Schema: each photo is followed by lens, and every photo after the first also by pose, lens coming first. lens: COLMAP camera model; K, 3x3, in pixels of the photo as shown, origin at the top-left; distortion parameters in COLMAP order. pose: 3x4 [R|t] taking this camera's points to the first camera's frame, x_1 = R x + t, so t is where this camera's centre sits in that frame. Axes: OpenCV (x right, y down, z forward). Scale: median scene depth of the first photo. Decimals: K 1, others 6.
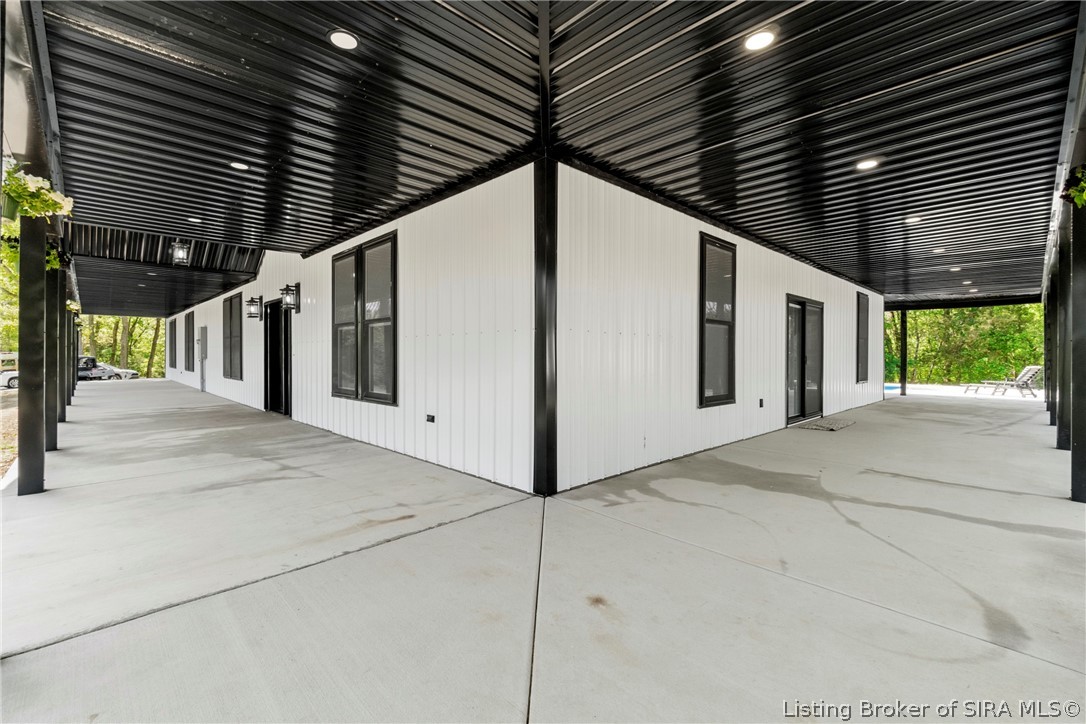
lens RADIAL K [[466.1, 0, 535.2], [0, 466.1, 355.5], [0, 0, 1]] dist [0.001533, 0.000350]
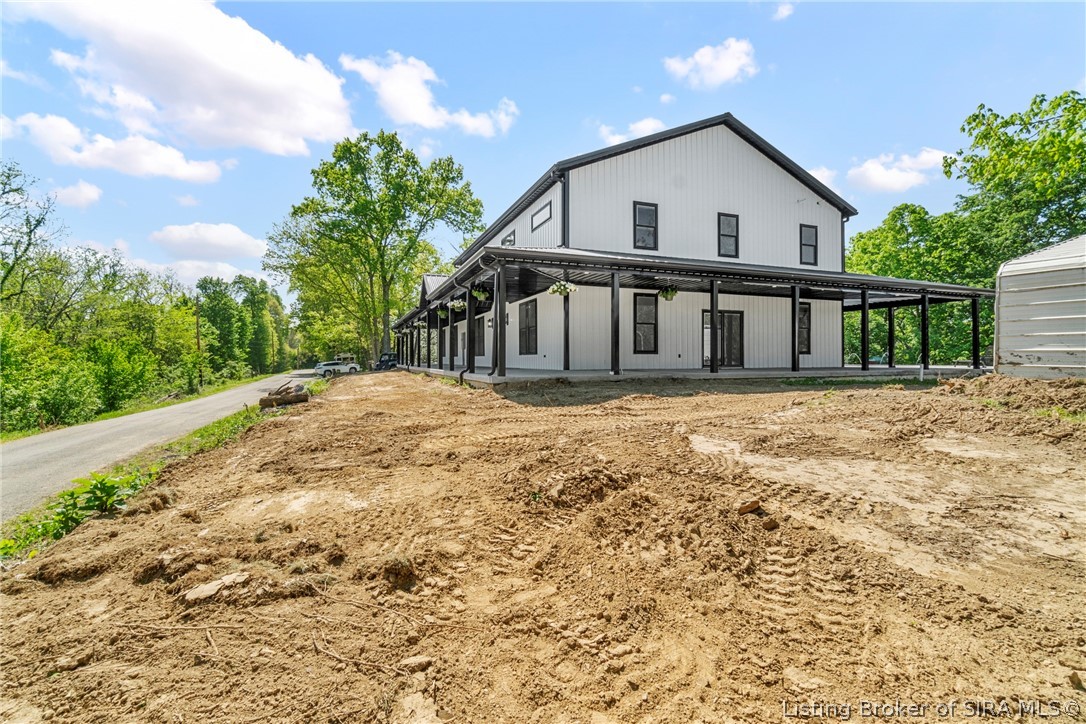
lens RADIAL K [[466.1, 0, 544.6], [0, 466.1, 358.5], [0, 0, 1]] dist [0.001533, 0.000350]
pose [[0.923723, -0.003166, -0.383048, 0.582811], [0.004254, 0.999989, 0.001992, 0.075192], [0.383038, -0.003469, 0.923726, -1.138716]]
